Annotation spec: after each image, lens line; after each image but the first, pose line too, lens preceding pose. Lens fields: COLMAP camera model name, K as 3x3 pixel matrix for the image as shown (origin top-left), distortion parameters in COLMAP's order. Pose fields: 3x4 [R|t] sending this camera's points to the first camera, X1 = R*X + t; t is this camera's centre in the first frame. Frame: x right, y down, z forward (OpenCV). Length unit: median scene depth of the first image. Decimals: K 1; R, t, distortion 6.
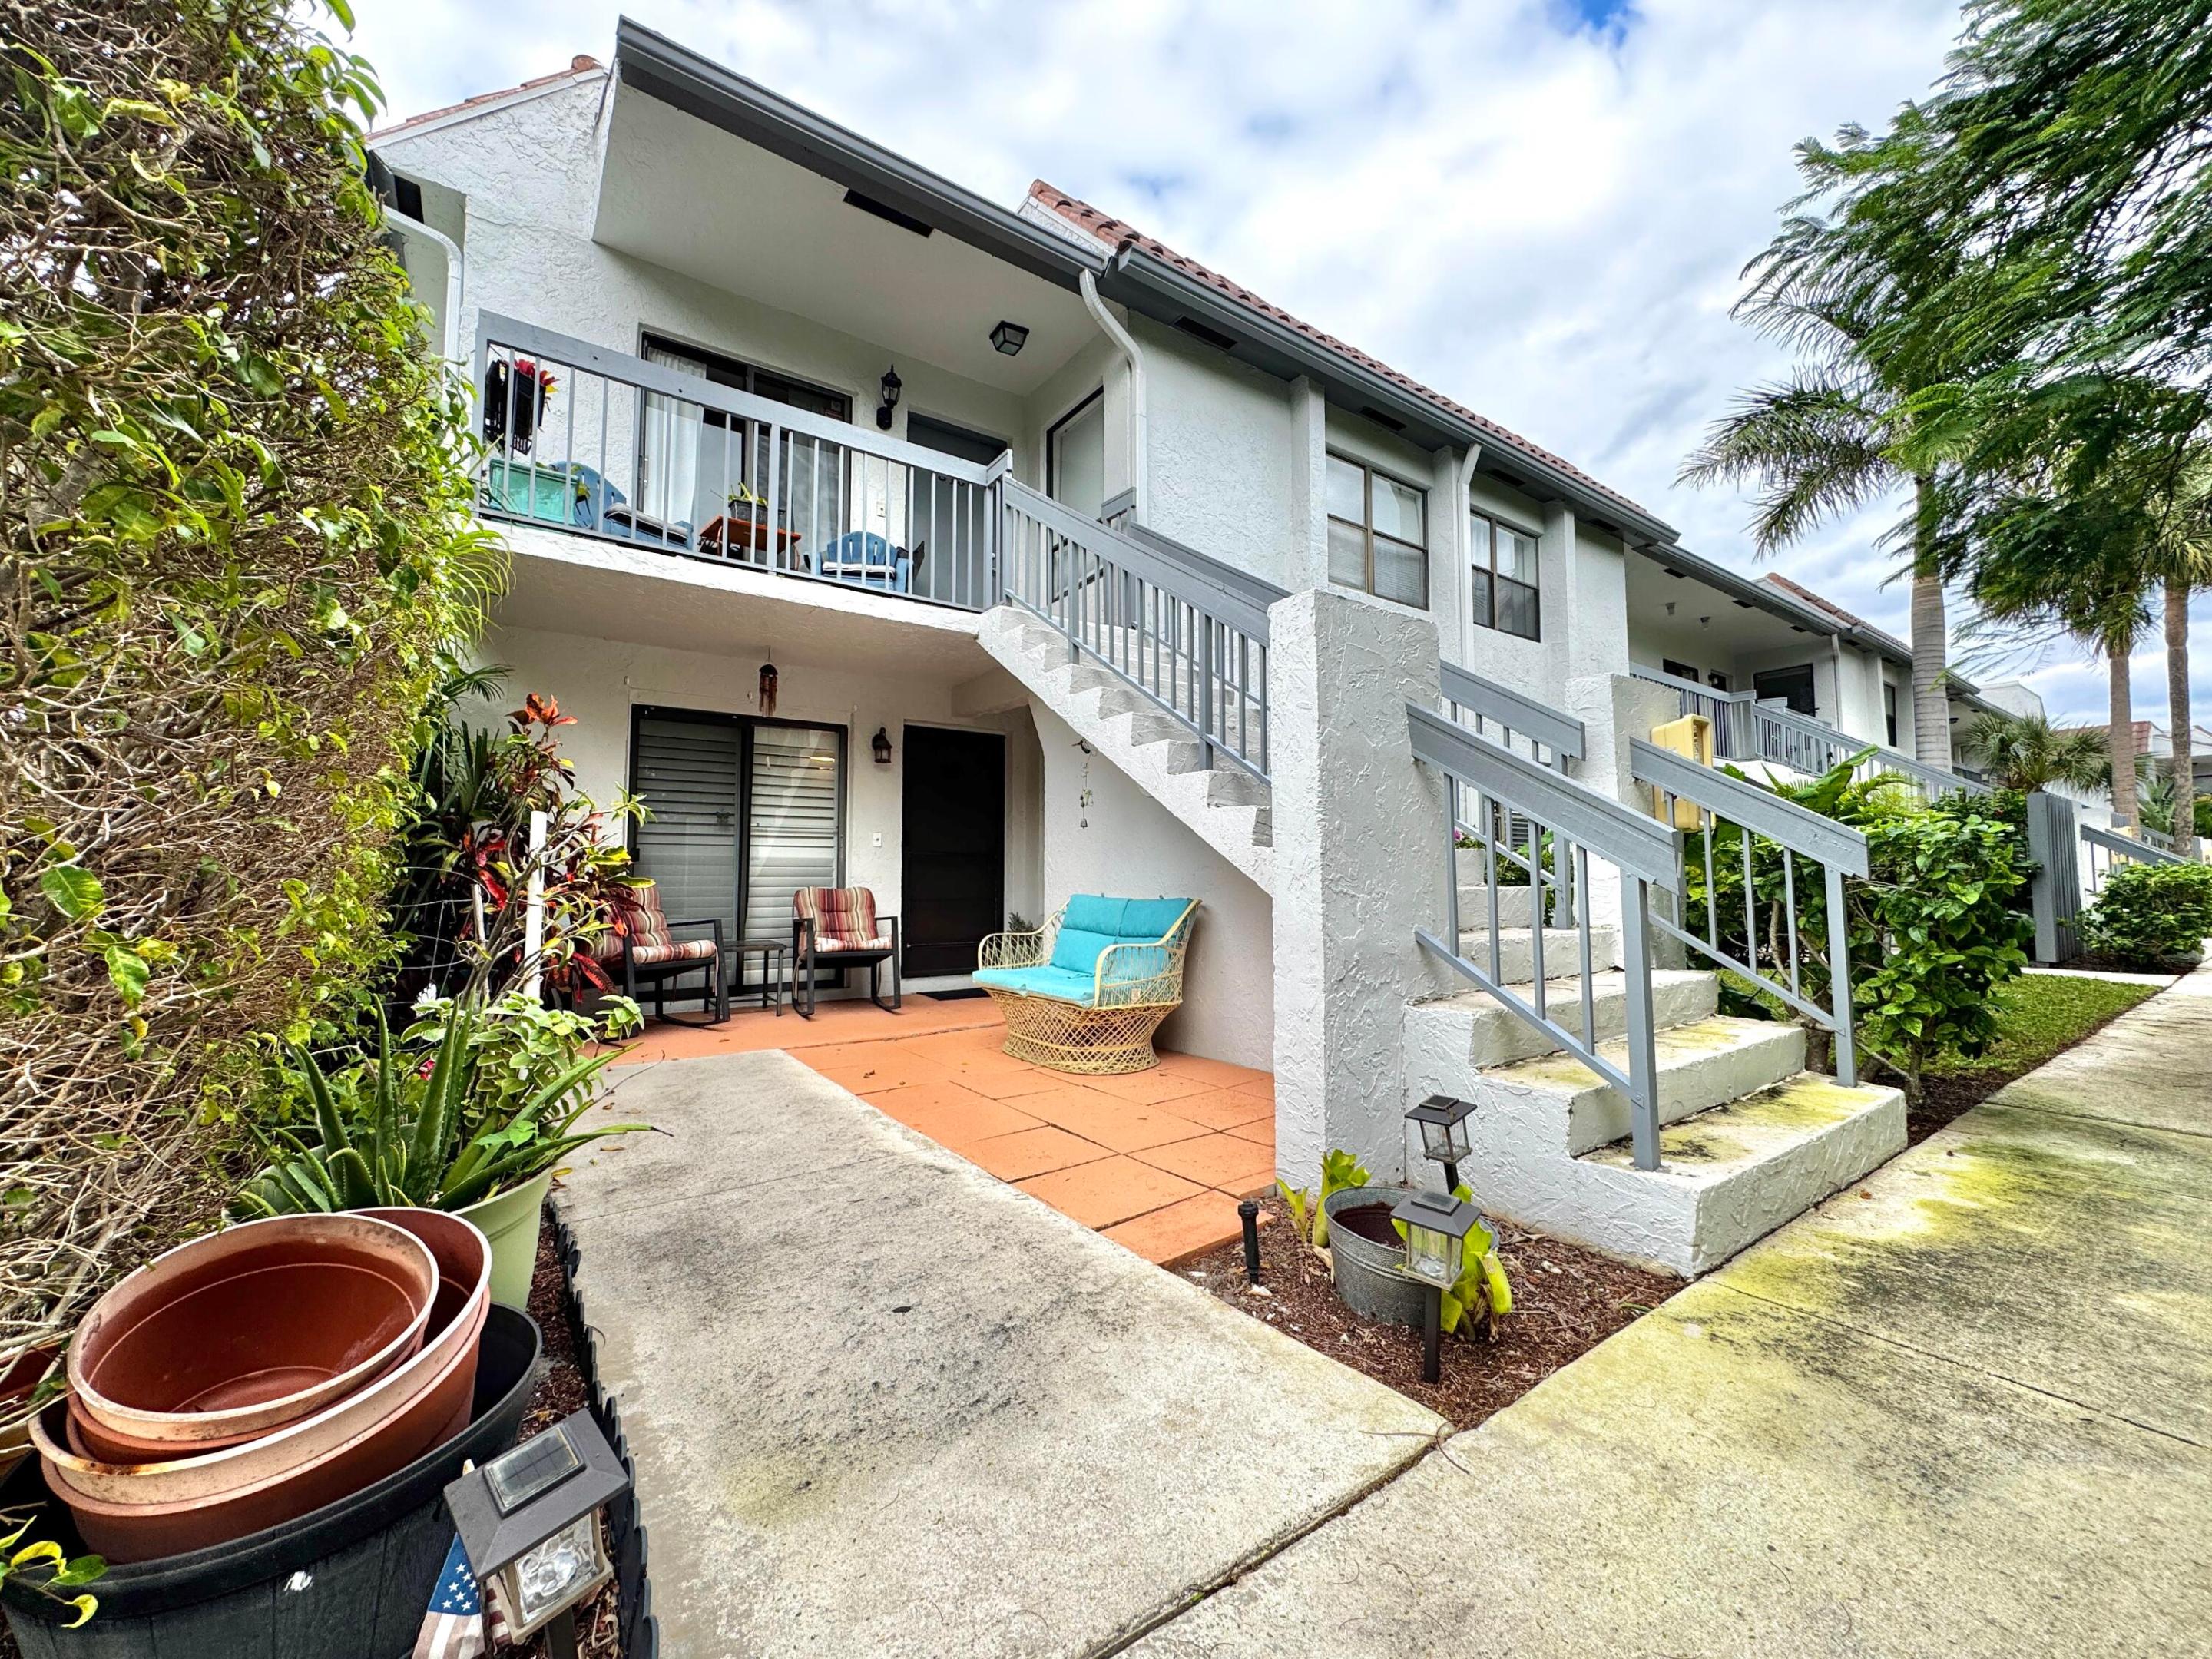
lens RADIAL K [[877.7, 0, 1099.9], [0, 877.7, 833.1], [0, 0, 1]] dist [-0.002560, 0.000595]
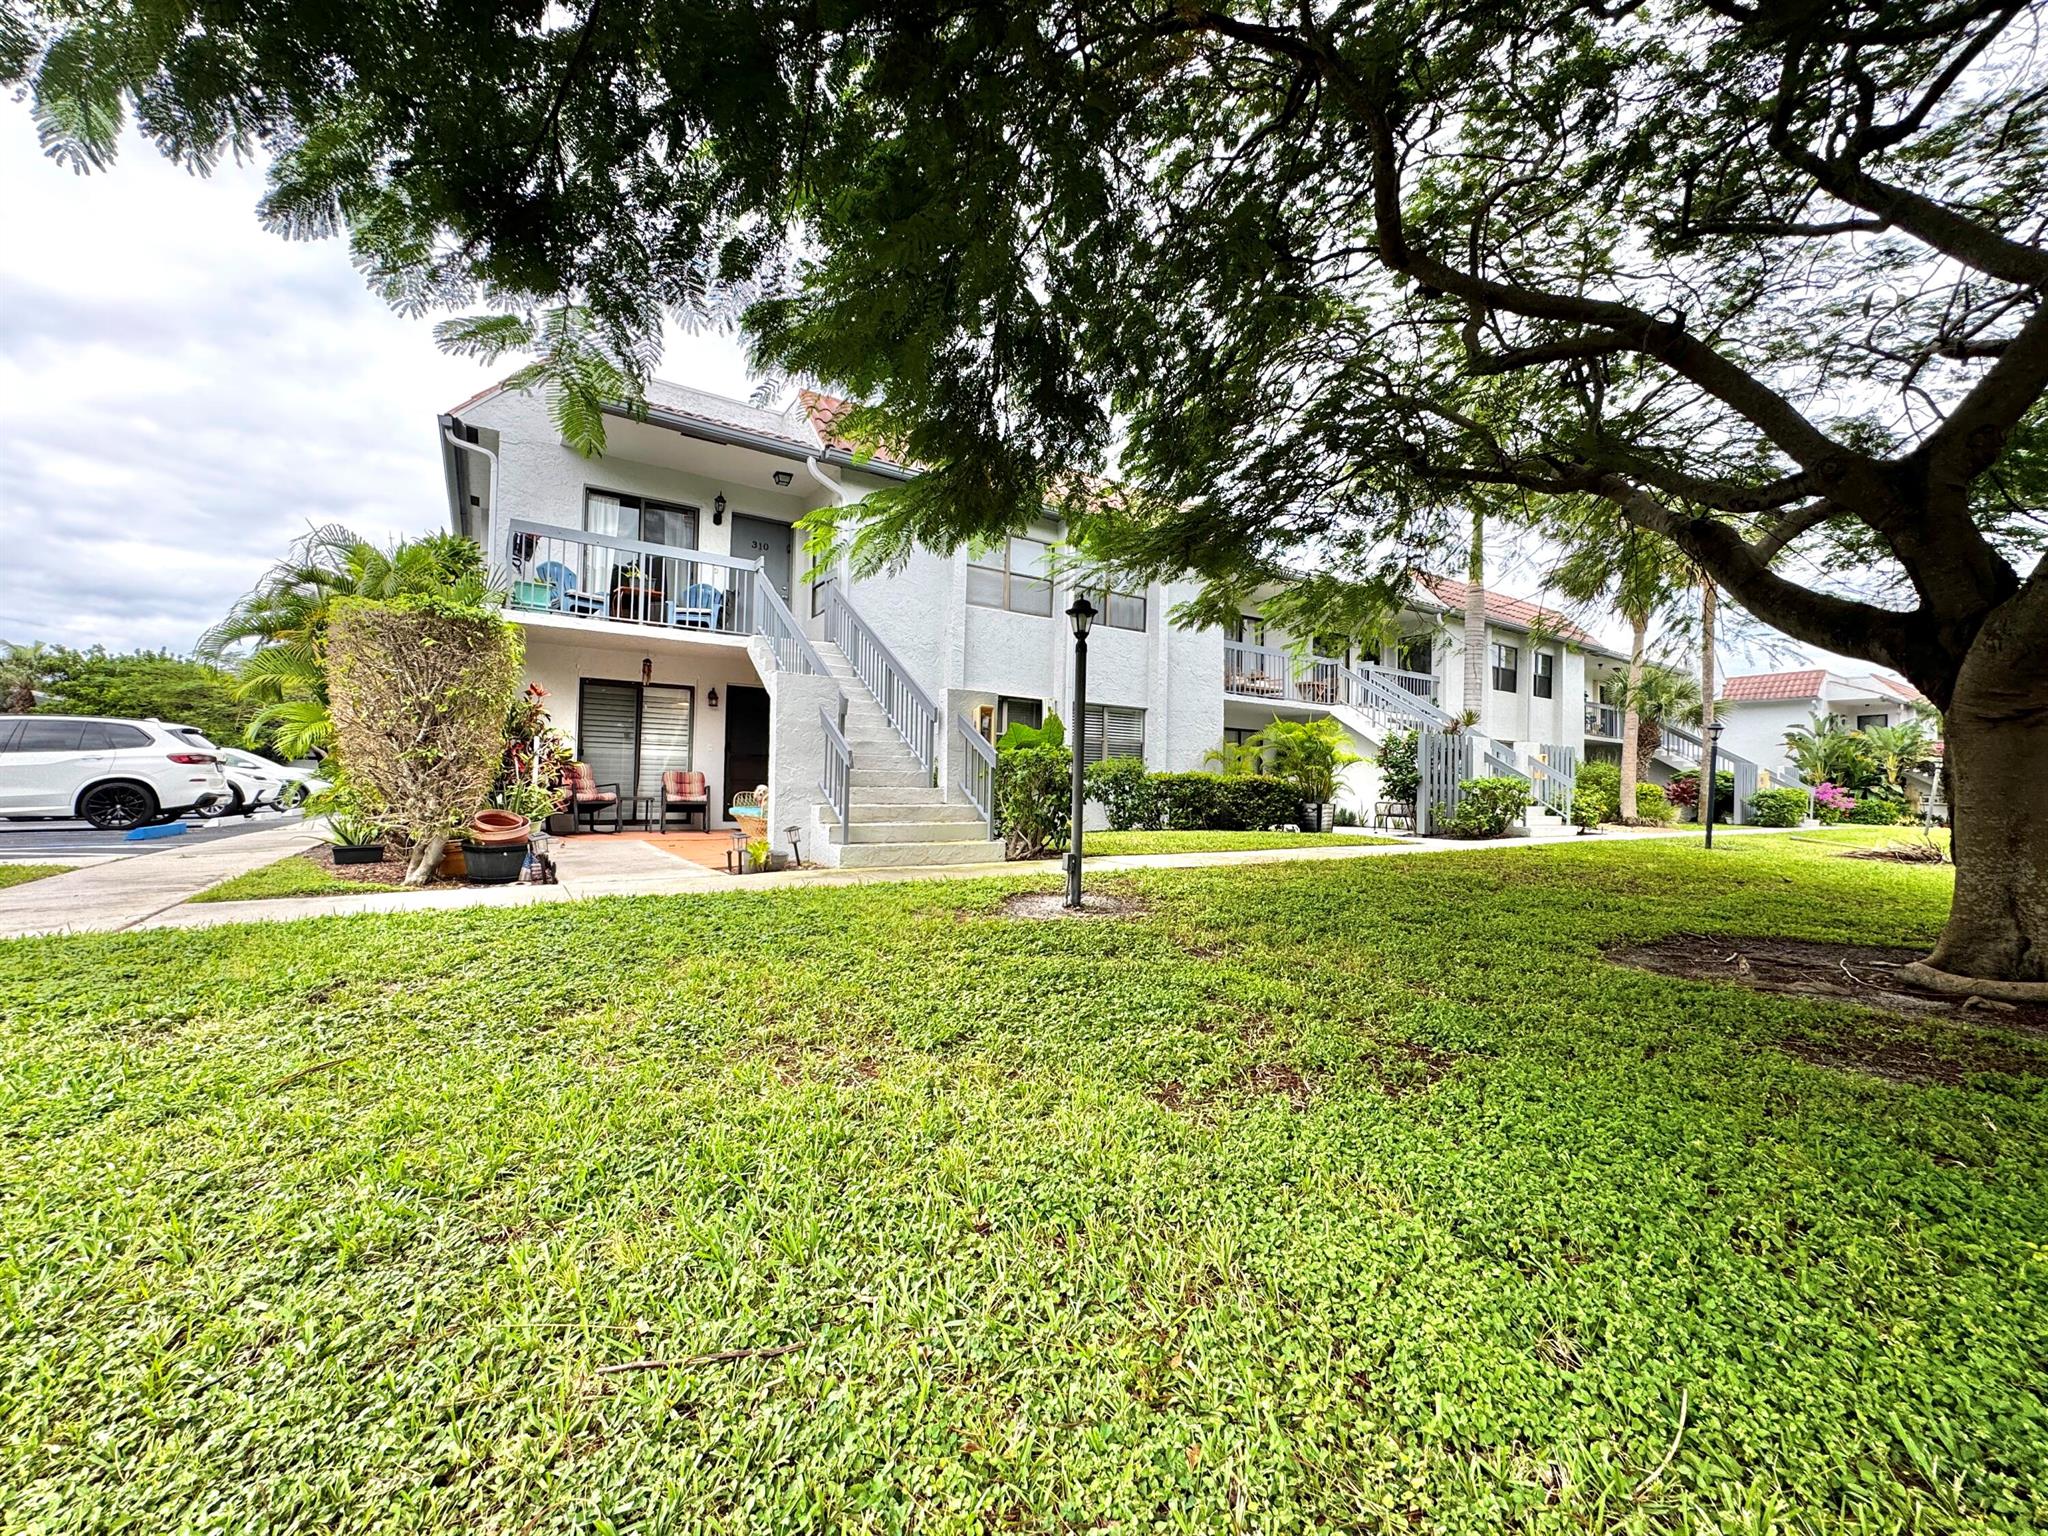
lens RADIAL K [[812.6, 0, 1016.6], [0, 812.6, 764.1], [0, 0, 1]] dist [-0.002560, 0.000595]
pose [[0.999537, 0.017100, -0.025168, 0.508515], [-0.016482, 0.999562, 0.024586, -0.010774], [0.025577, -0.024159, 0.999381, -0.823737]]
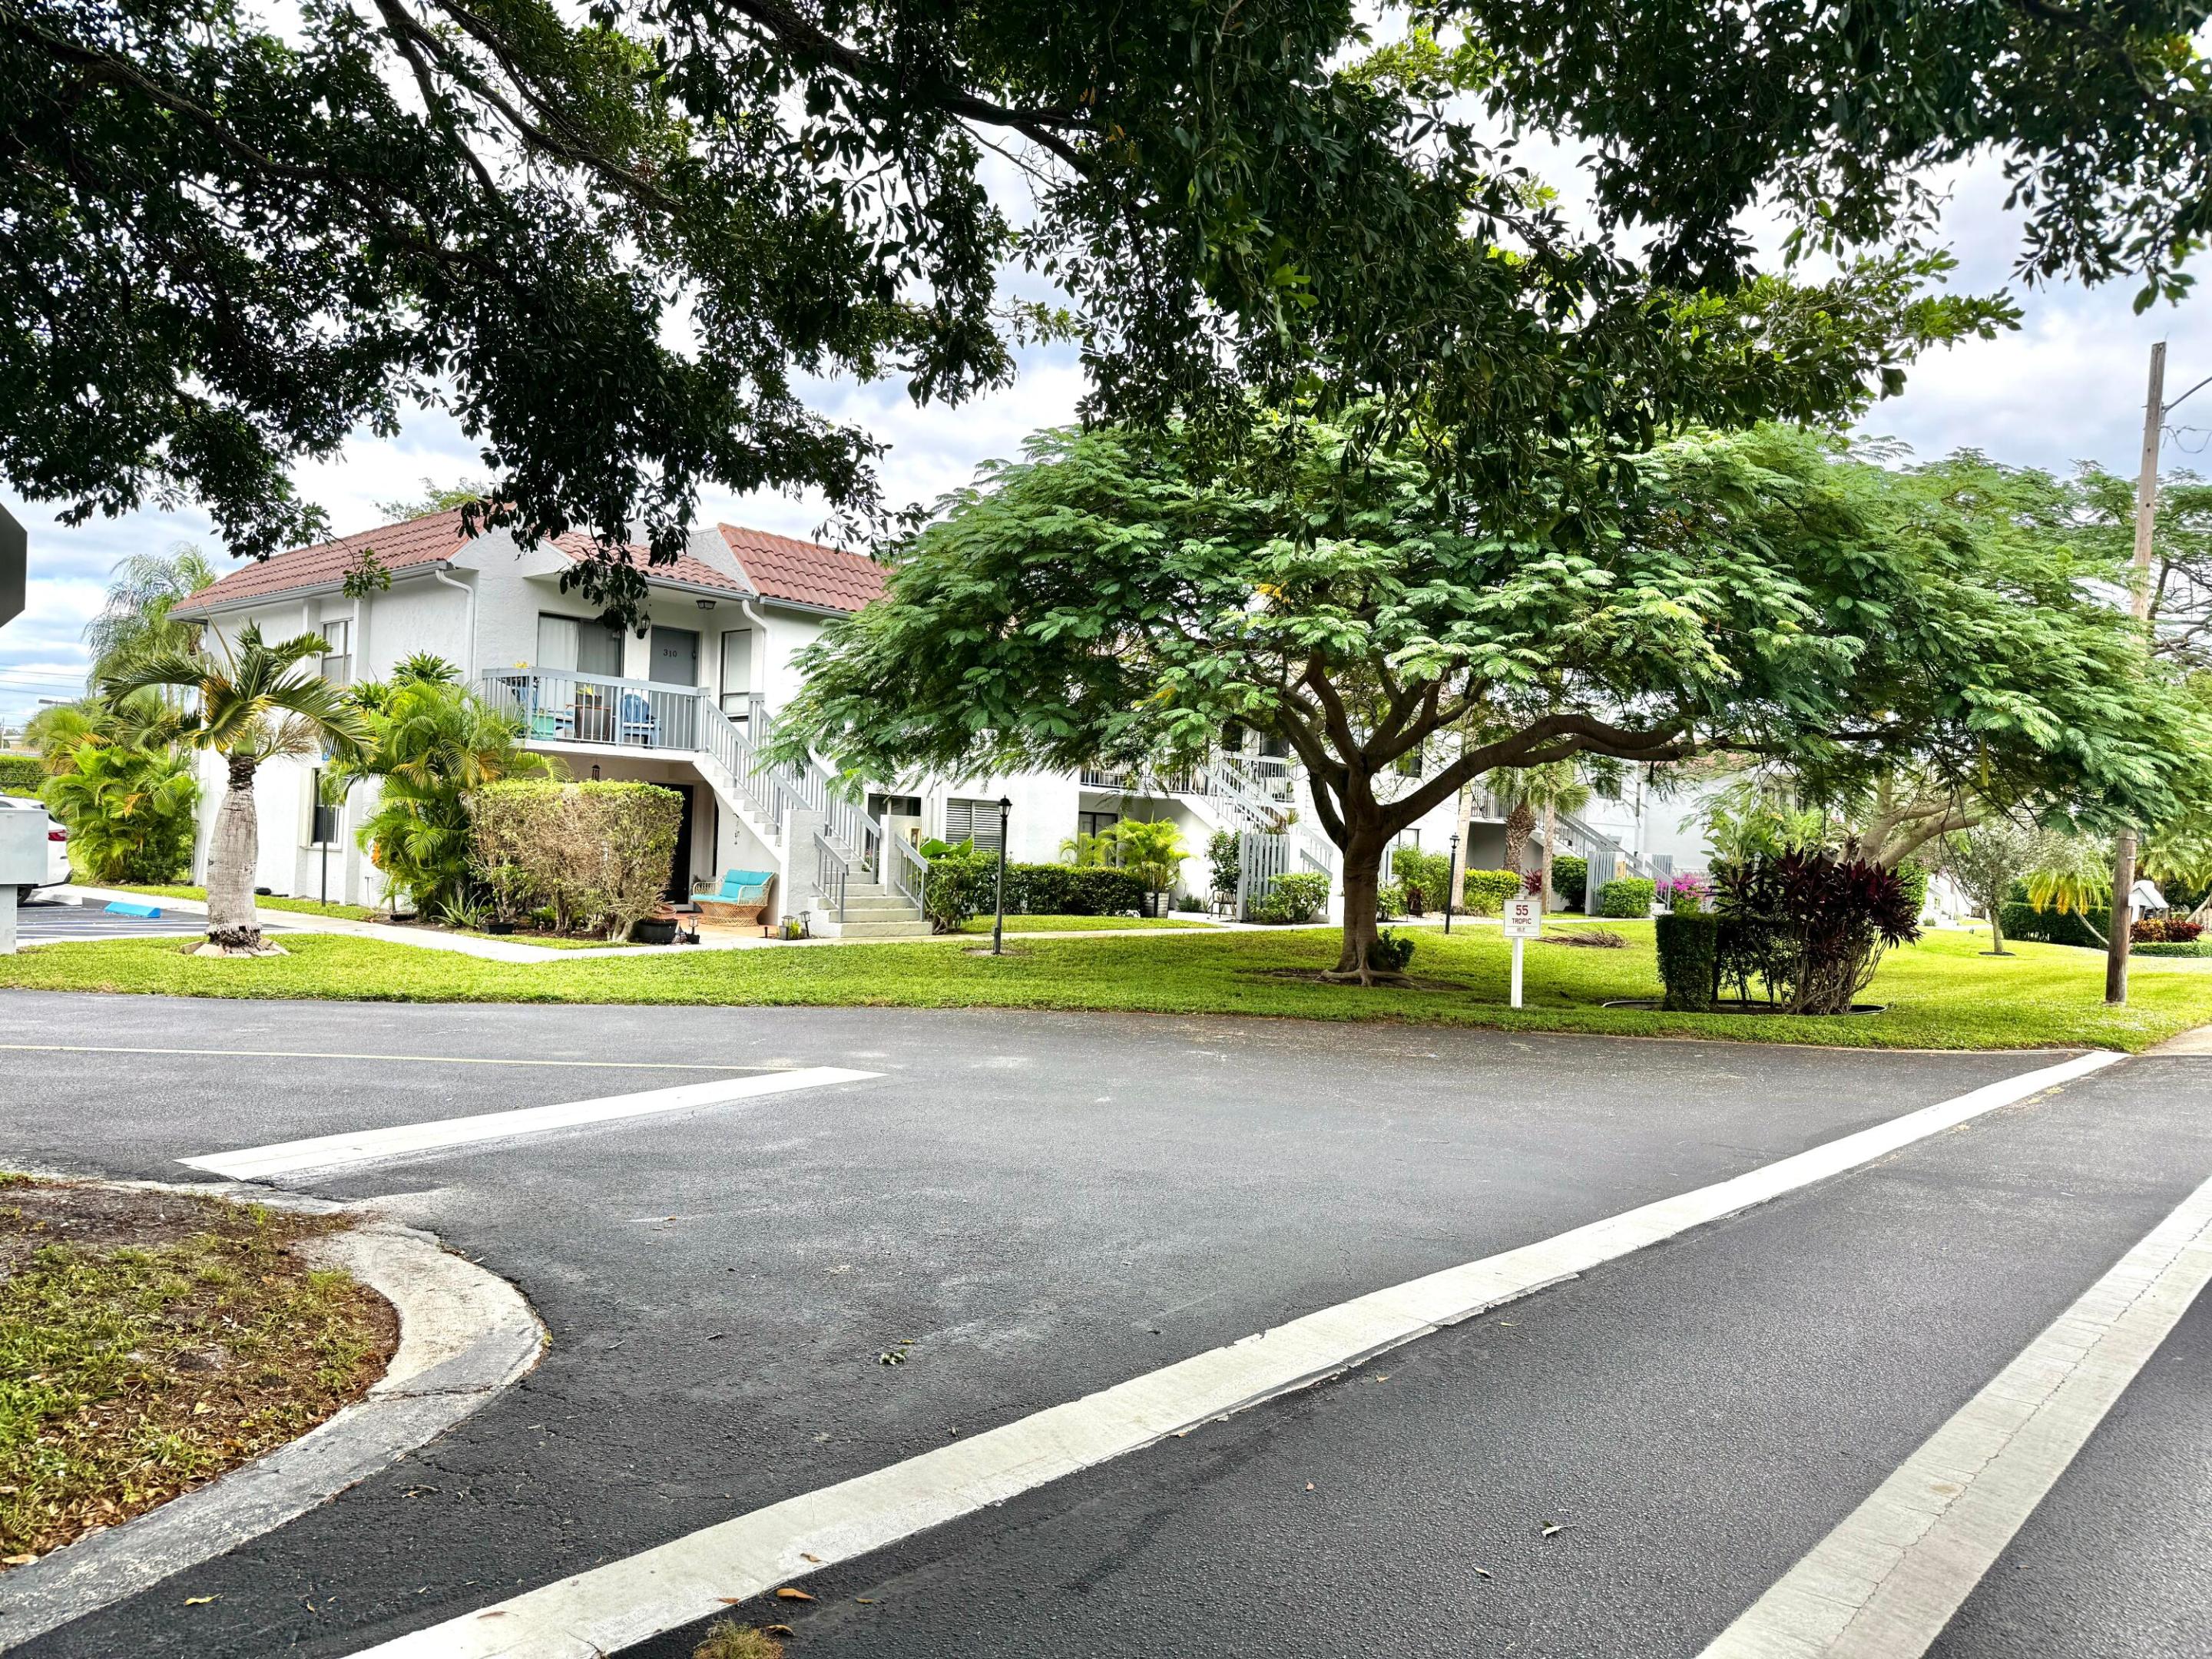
lens RADIAL K [[1576.9, 0, 1111.5], [0, 1576.9, 827.5], [0, 0, 1]] dist [0.057781, -0.052445]
pose [[0.971747, 0.038146, 0.232920, -0.027279], [-0.049586, 0.997824, 0.043456, -0.274109], [-0.230756, -0.053777, 0.971524, -3.367812]]
